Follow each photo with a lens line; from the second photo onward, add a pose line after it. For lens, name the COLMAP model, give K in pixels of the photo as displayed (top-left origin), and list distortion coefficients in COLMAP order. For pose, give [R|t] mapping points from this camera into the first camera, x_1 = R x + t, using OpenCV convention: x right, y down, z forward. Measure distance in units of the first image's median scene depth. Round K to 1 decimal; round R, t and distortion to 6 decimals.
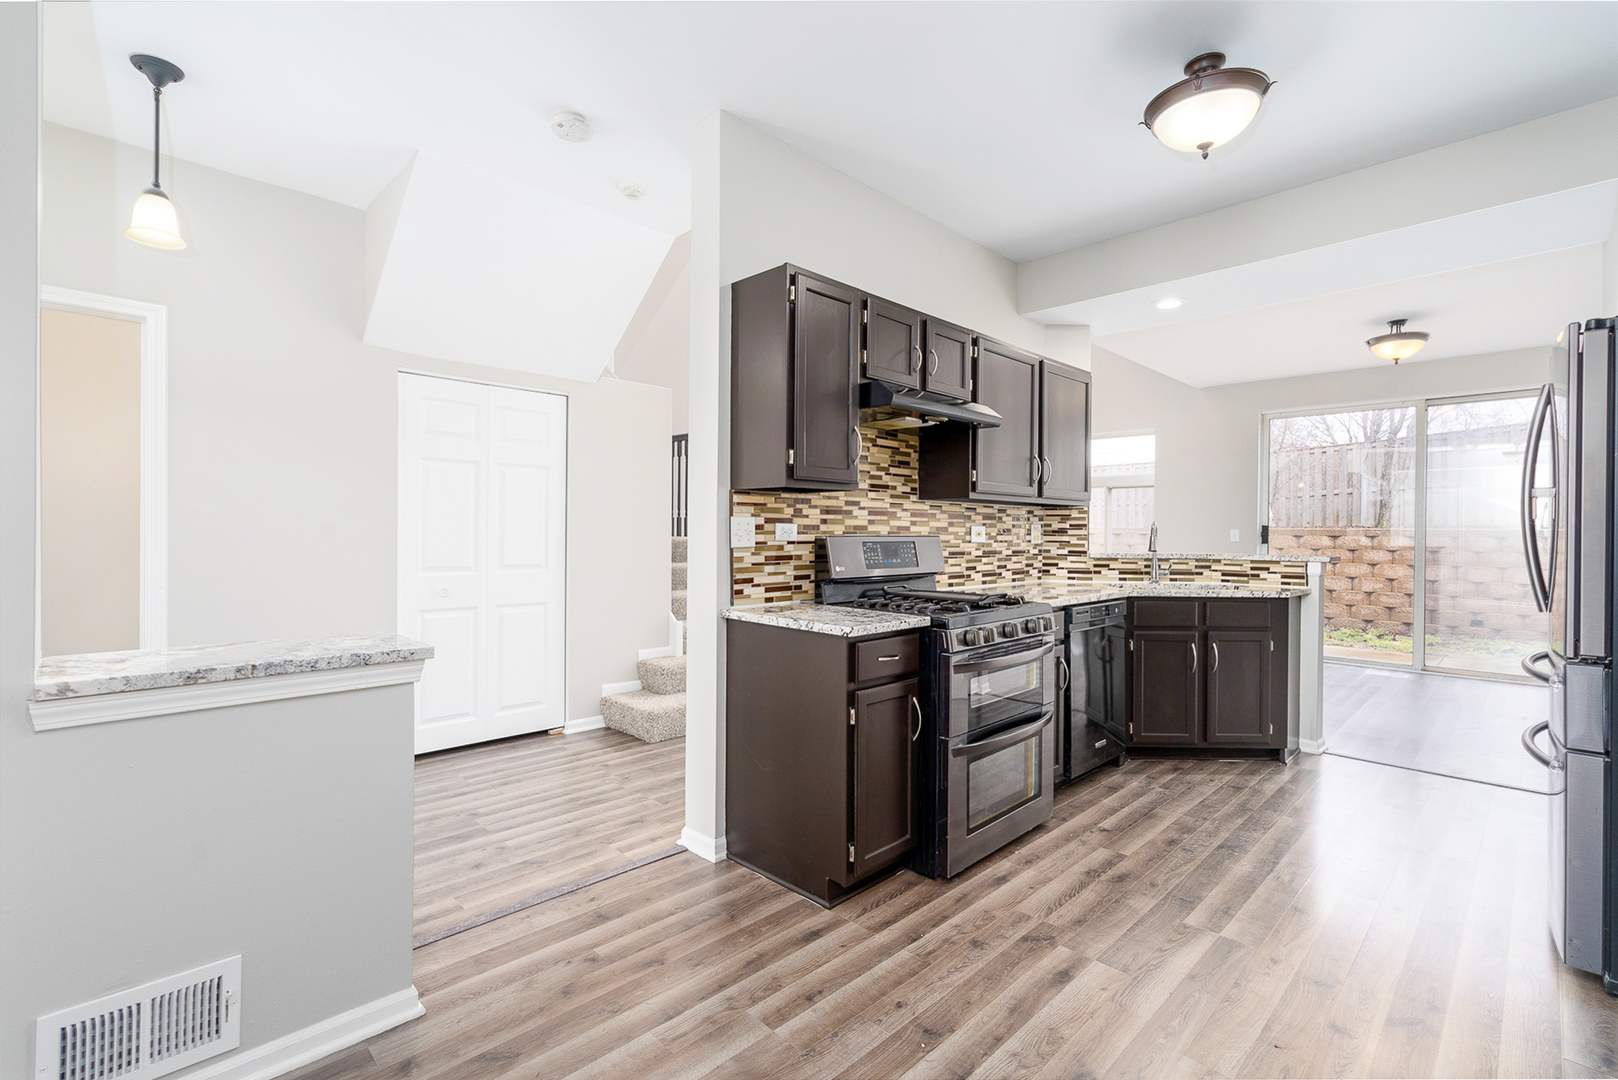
lens RADIAL K [[742.3, 0, 809.0], [0, 742.3, 540.0], [0, 0, 1]] dist [-0.000688, 0.000342]
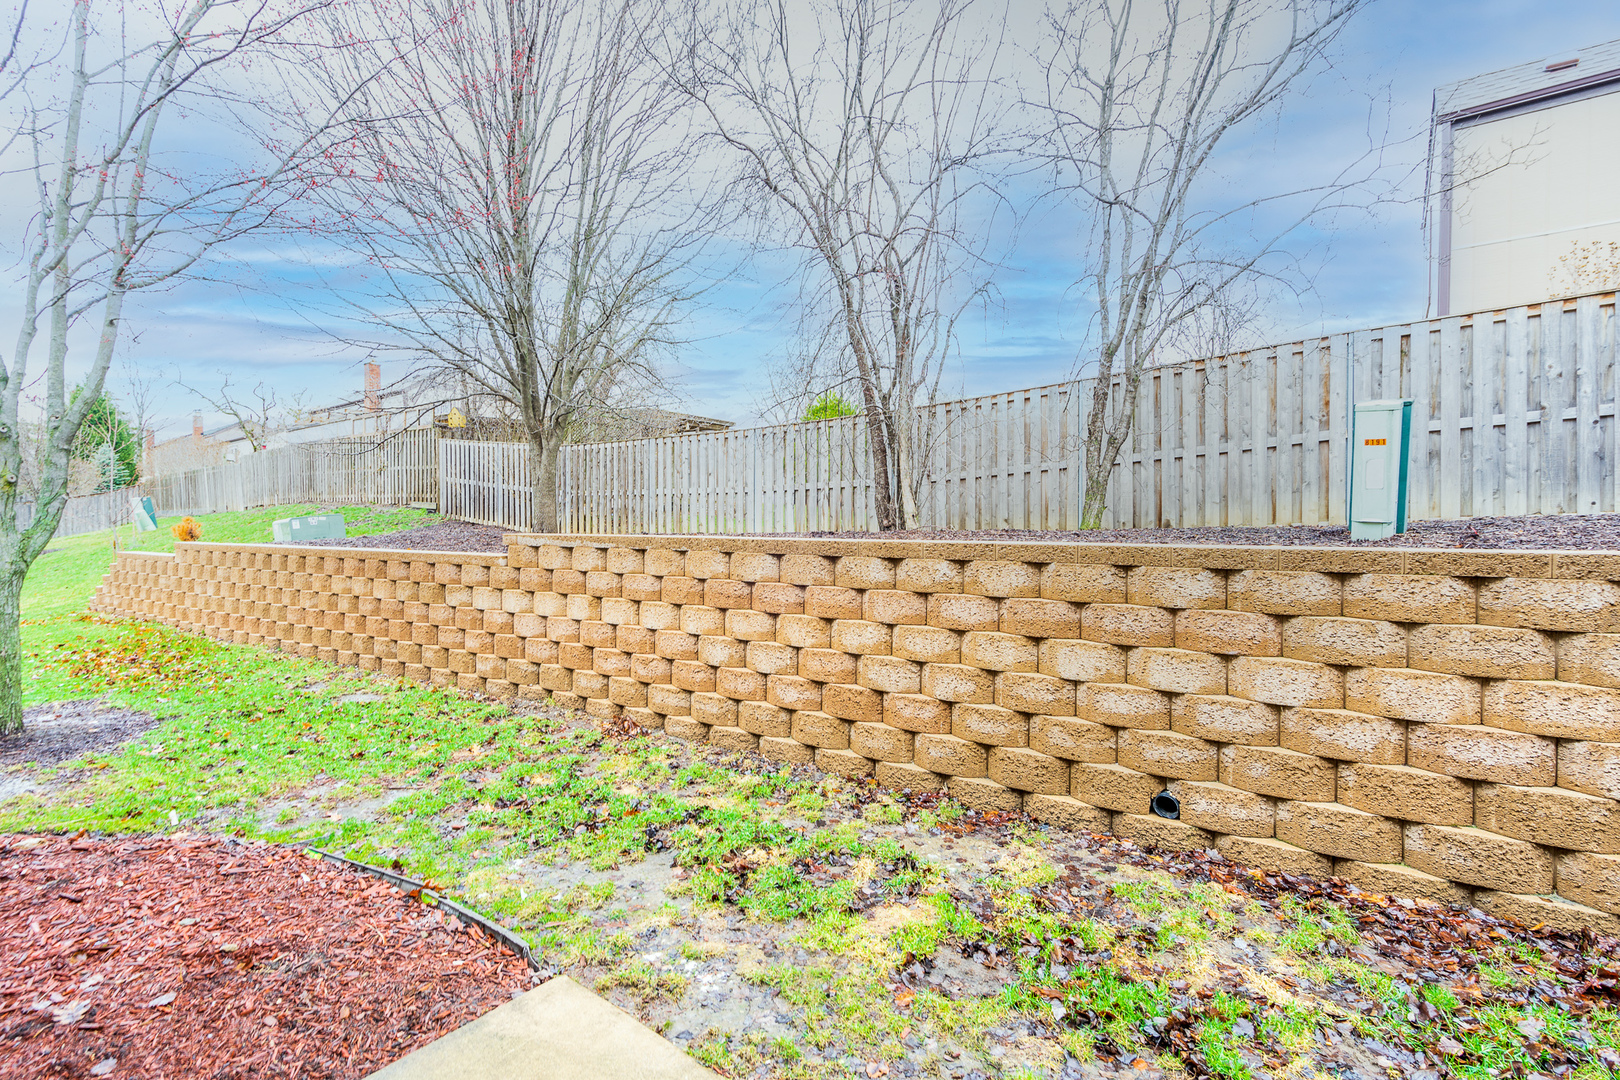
lens RADIAL K [[741.4, 0, 809.1], [0, 741.4, 527.9], [0, 0, 1]] dist [0.000865, -0.000030]
pose [[0.992422, -0.007496, 0.122644, 0.623184], [0.008016, 0.999961, -0.003750, -0.022401], [-0.122611, 0.004705, 0.992444, 0.602319]]
